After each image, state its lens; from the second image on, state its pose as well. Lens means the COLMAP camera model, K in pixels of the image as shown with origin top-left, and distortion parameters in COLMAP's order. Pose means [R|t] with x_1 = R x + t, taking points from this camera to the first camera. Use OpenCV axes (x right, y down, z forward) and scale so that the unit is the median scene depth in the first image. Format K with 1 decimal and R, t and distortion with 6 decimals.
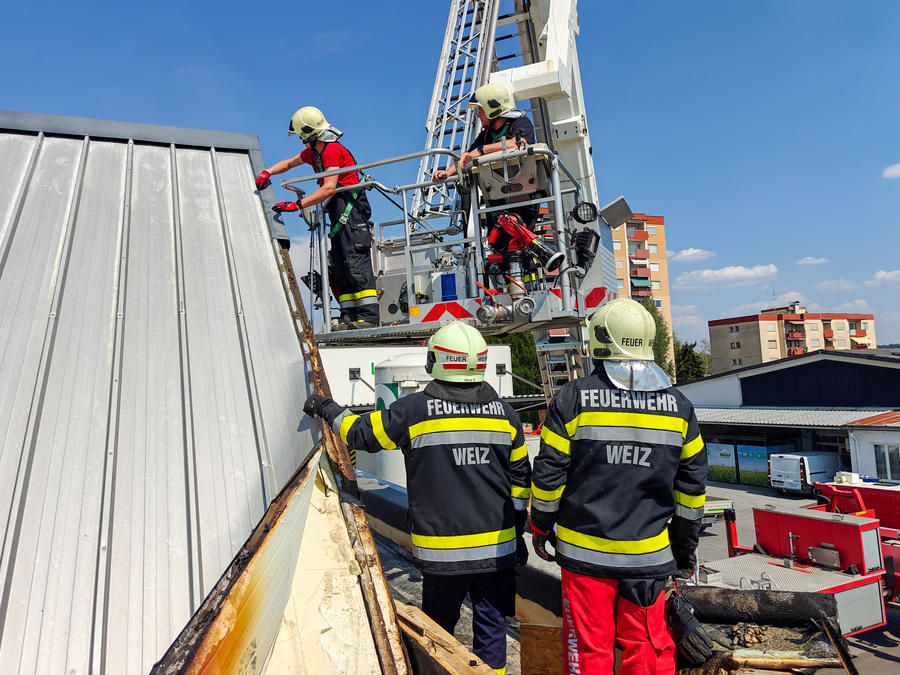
lens RADIAL K [[680.2, 0, 421.0], [0, 680.2, 310.5], [0, 0, 1]] dist [0.043508, -0.031894]
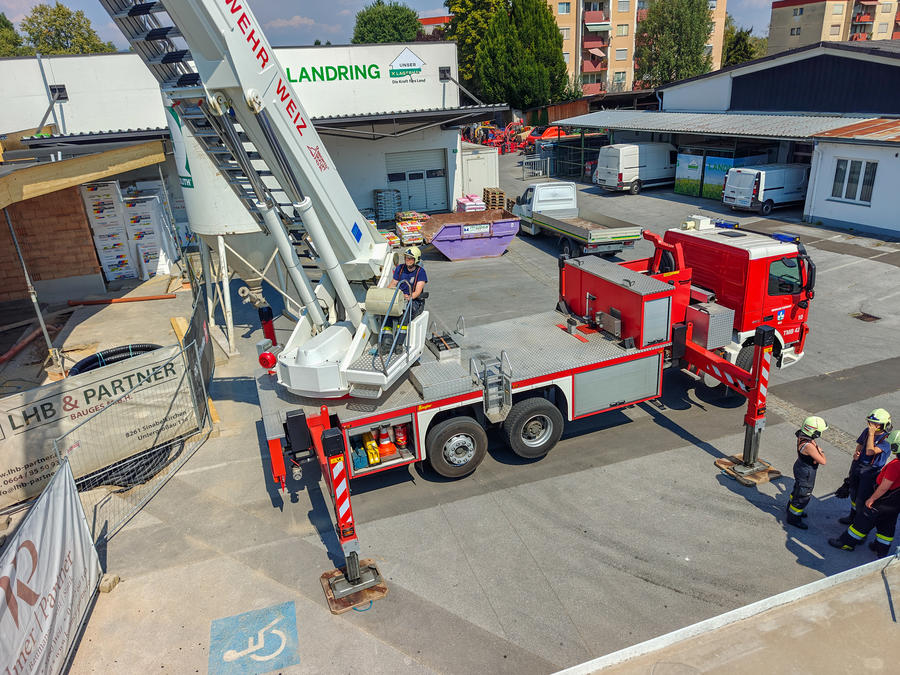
lens RADIAL K [[621.2, 0, 465.2], [0, 621.2, 336.1], [0, 0, 1]] dist [0.037259, -0.044499]
pose [[0.998454, 0.011340, -0.054407, 0.203394], [0.016160, 0.877420, 0.479450, -0.000582], [0.053175, -0.479588, 0.875881, 0.140488]]
